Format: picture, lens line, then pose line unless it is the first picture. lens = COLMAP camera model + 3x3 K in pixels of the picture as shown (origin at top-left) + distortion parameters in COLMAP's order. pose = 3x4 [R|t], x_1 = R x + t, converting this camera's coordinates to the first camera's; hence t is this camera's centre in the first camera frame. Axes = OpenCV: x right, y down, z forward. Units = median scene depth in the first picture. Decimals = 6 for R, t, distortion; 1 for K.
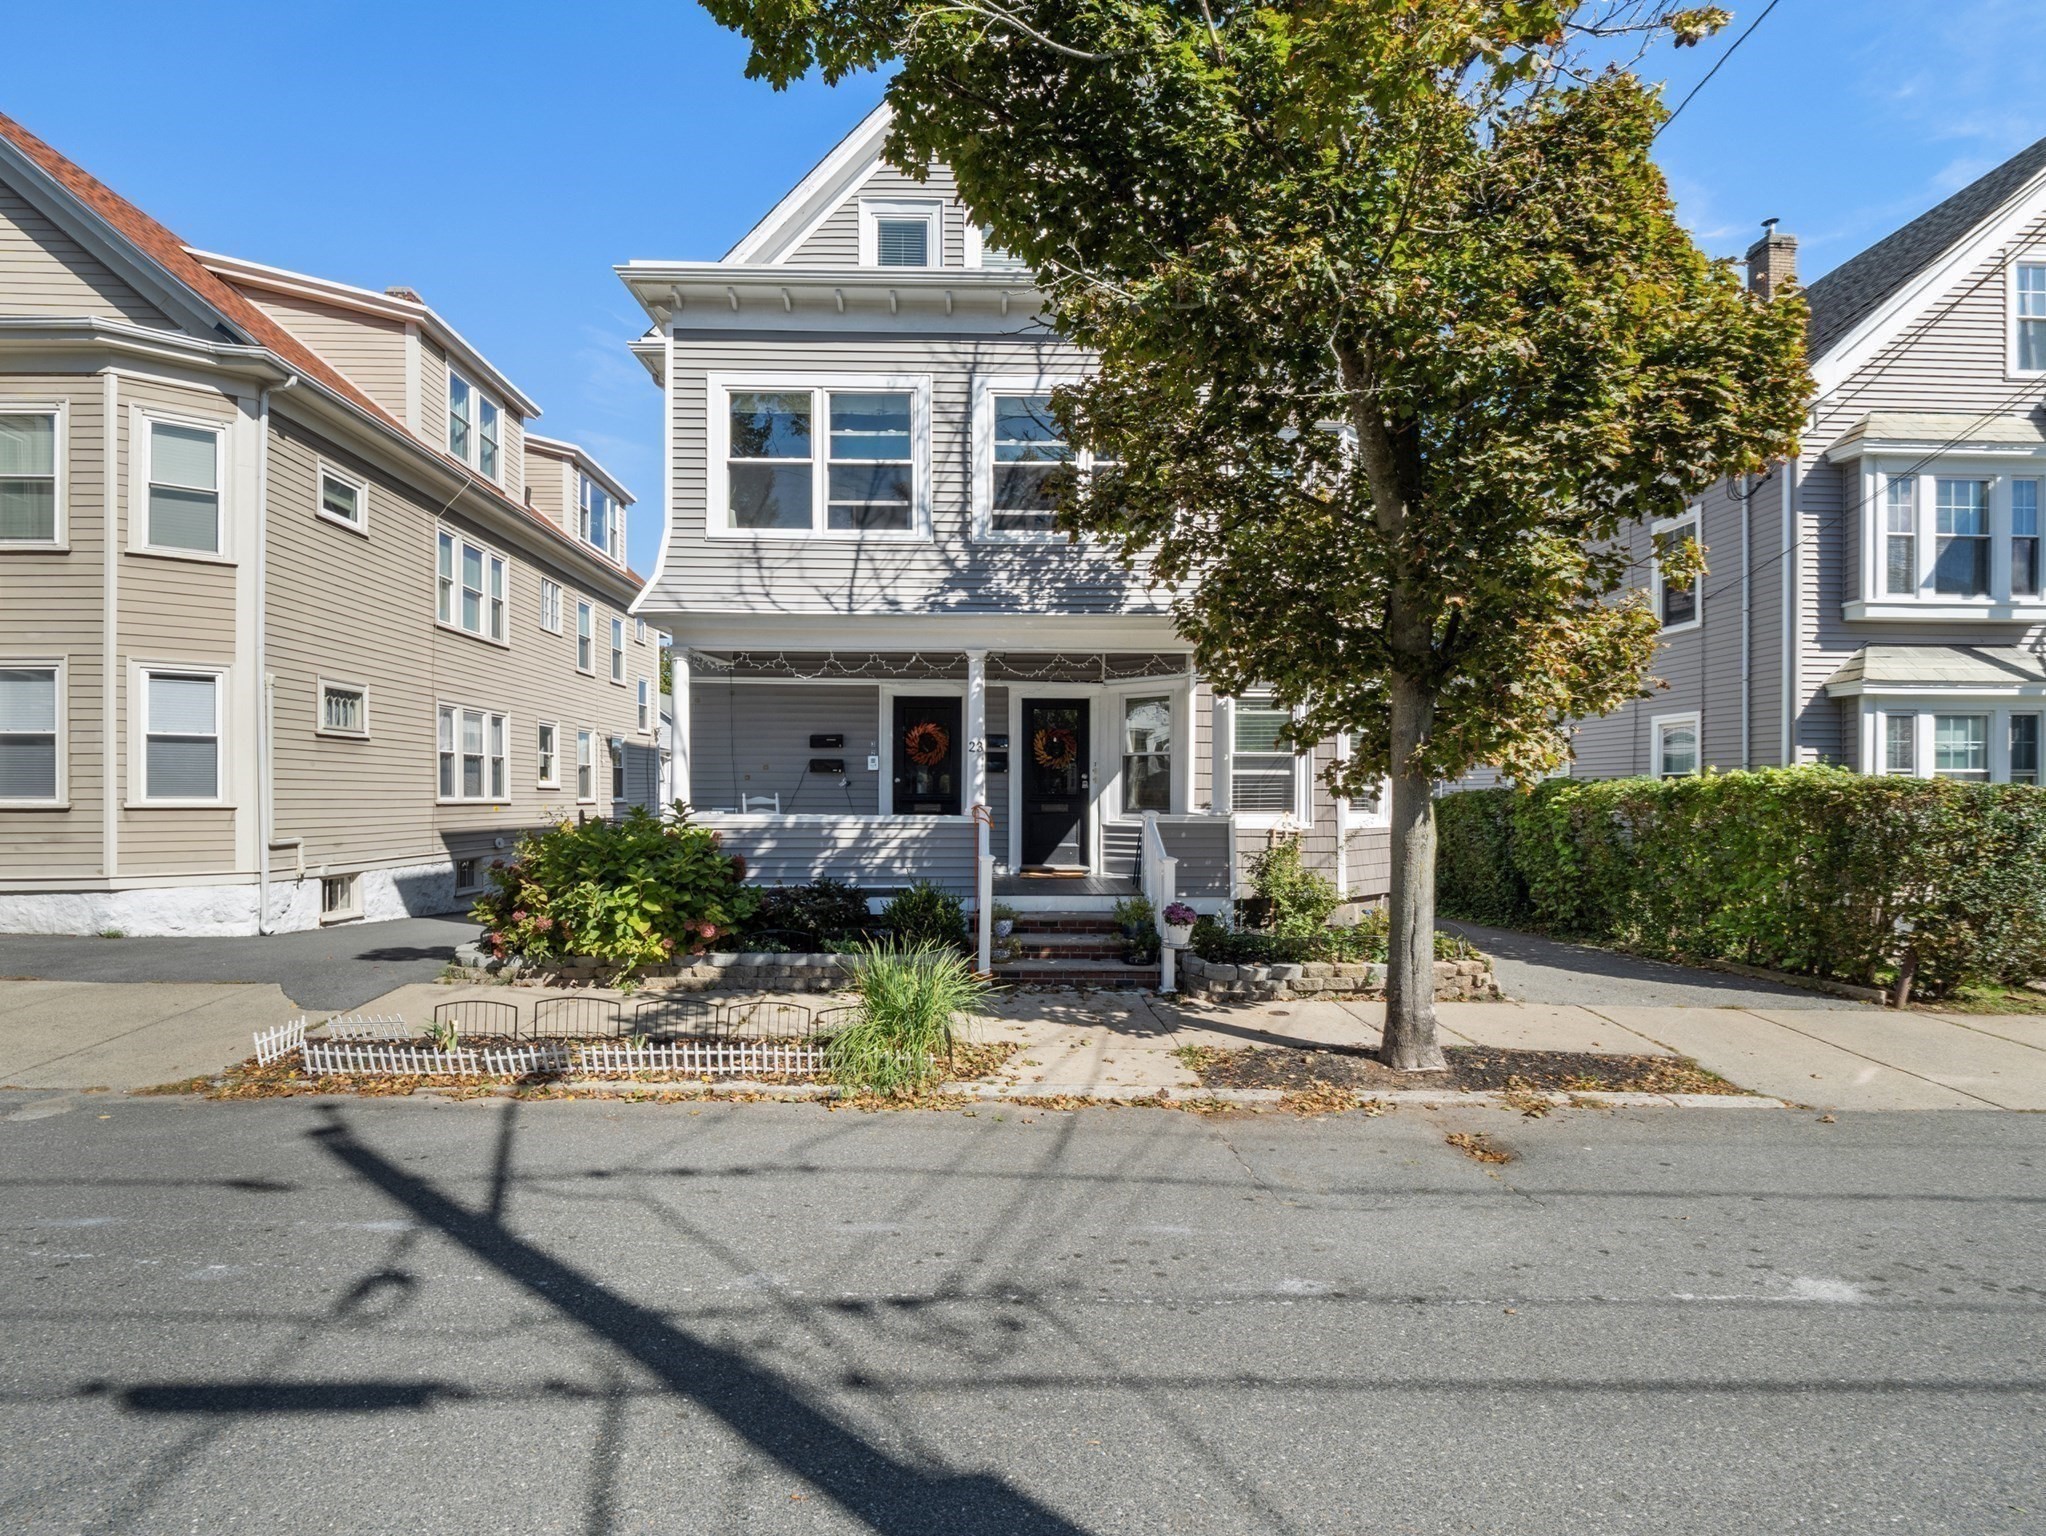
lens RADIAL K [[980.5, 0, 1023.0], [0, 980.5, 768.0], [0, 0, 1]] dist [-0.004210, -0.000332]
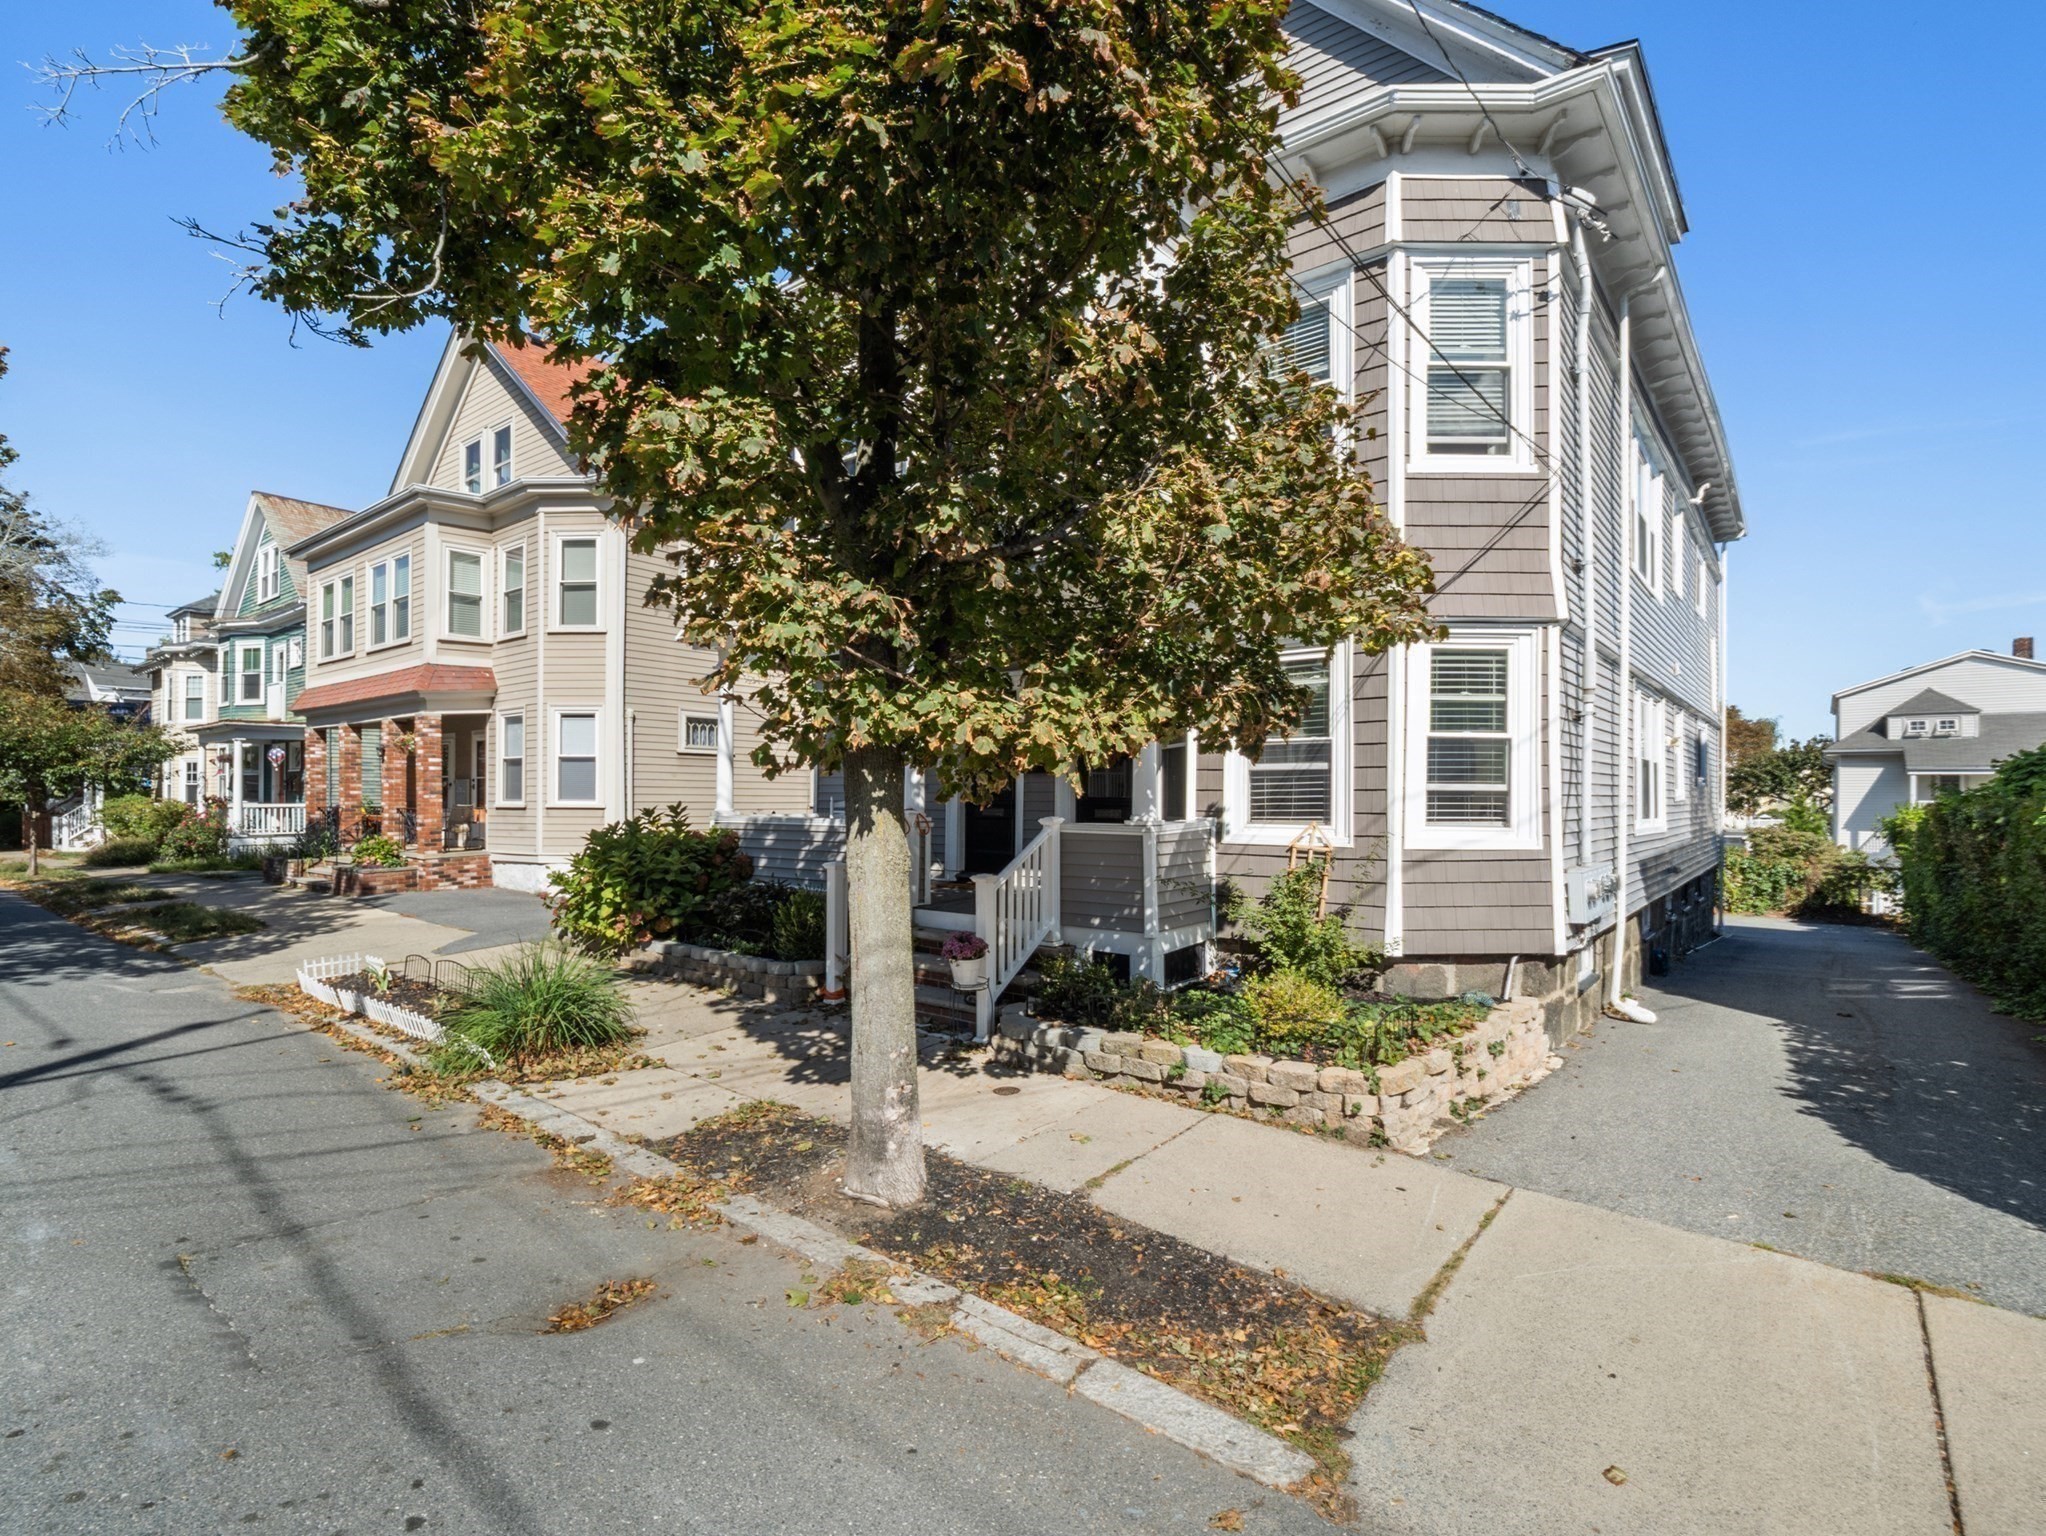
lens RADIAL K [[987.1, 0, 1023.0], [0, 987.1, 768.0], [0, 0, 1]] dist [0.033341, -0.000074]
pose [[0.755909, -0.020325, -0.654361, 0.585358], [0.015700, 0.999793, -0.012918, 0.012663], [0.654488, -0.000508, 0.756072, 0.335157]]
